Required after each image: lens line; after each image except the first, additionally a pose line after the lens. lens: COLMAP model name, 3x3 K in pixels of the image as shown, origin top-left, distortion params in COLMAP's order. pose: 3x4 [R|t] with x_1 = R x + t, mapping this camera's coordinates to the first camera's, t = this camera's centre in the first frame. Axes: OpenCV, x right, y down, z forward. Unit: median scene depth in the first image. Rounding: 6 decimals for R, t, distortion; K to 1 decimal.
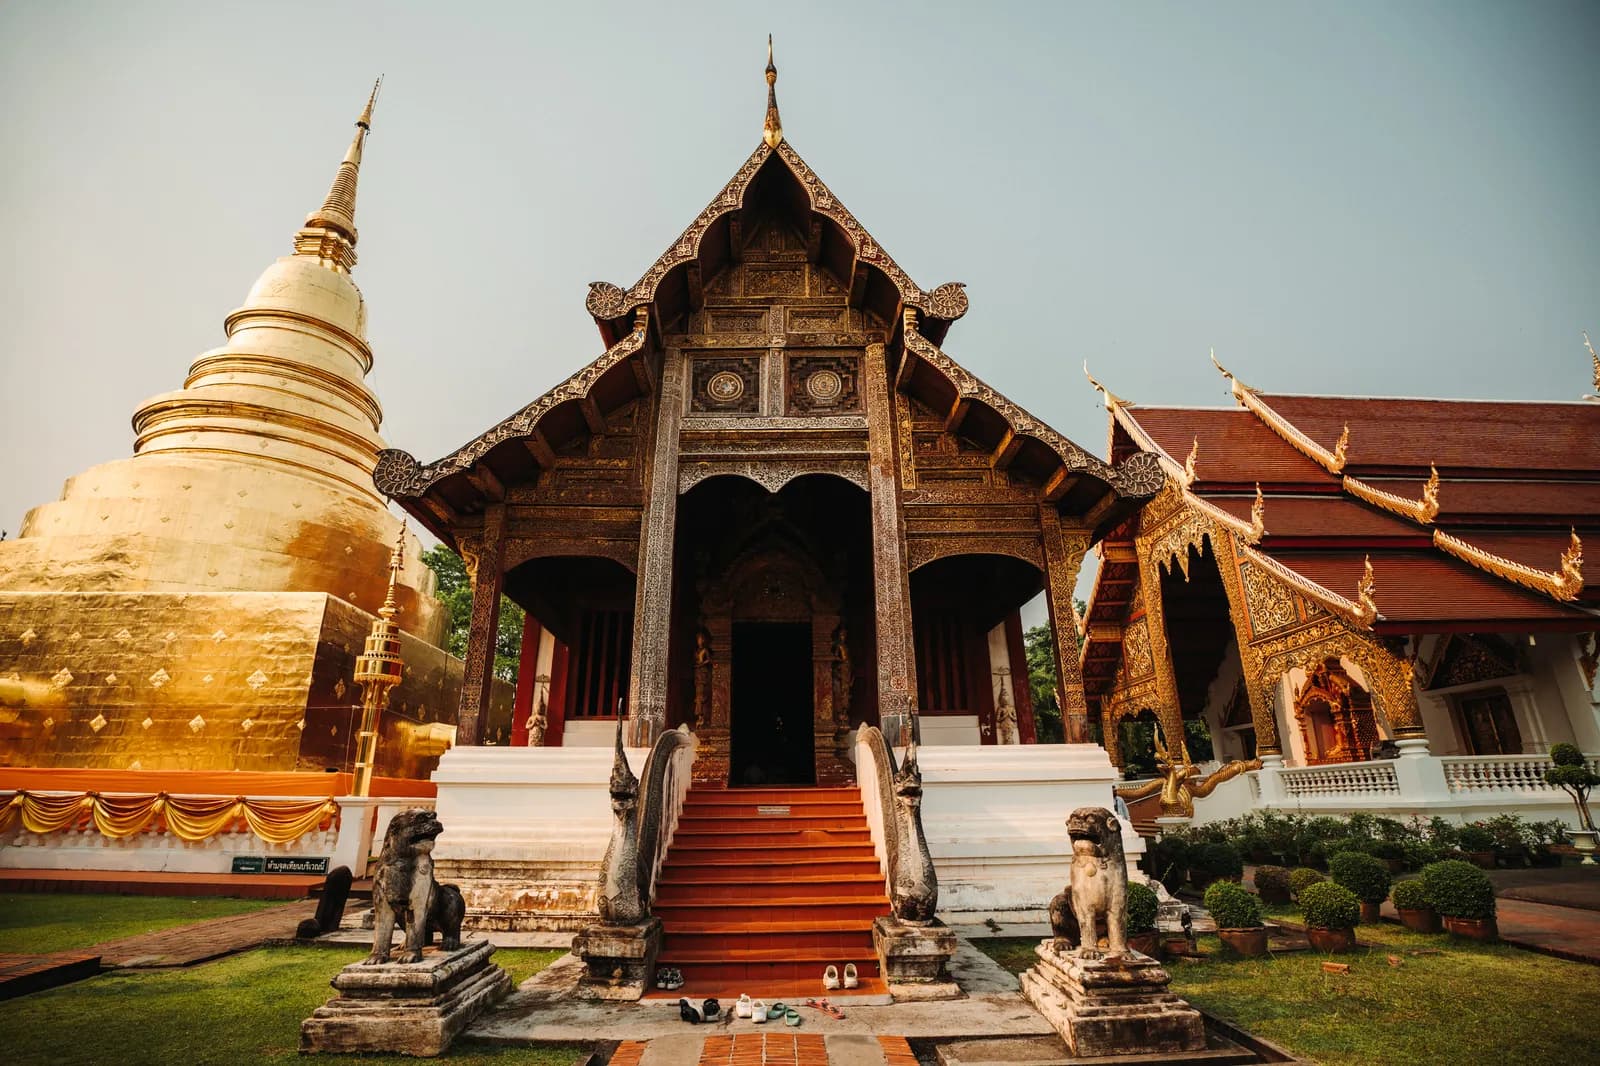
lens RADIAL K [[739.8, 0, 797.9], [0, 739.8, 539.3], [0, 0, 1]] dist [-0.081615, 0.022303]
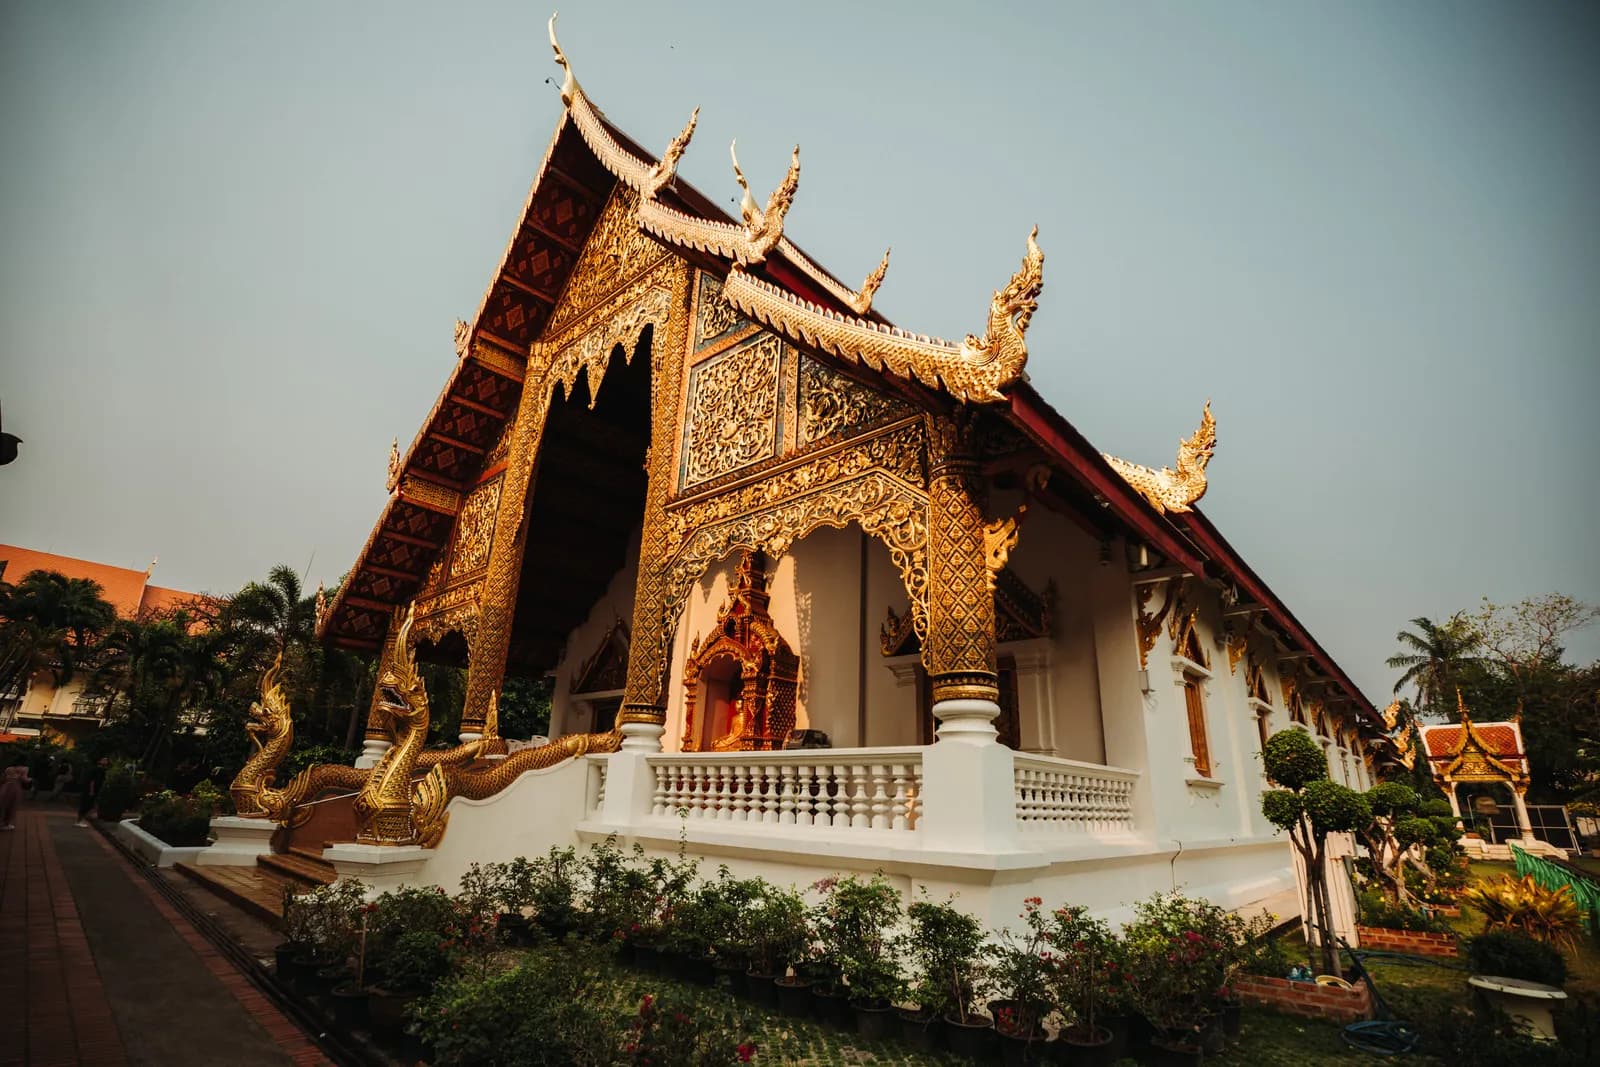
lens RADIAL K [[739.8, 0, 797.9], [0, 739.8, 539.8], [0, 0, 1]] dist [-0.081615, 0.022303]
pose [[0.687799, 0.275717, 0.671501, 0.332577], [-0.283588, 0.953604, -0.101078, 0.184858], [-0.668215, -0.120909, 0.734078, 0.524911]]
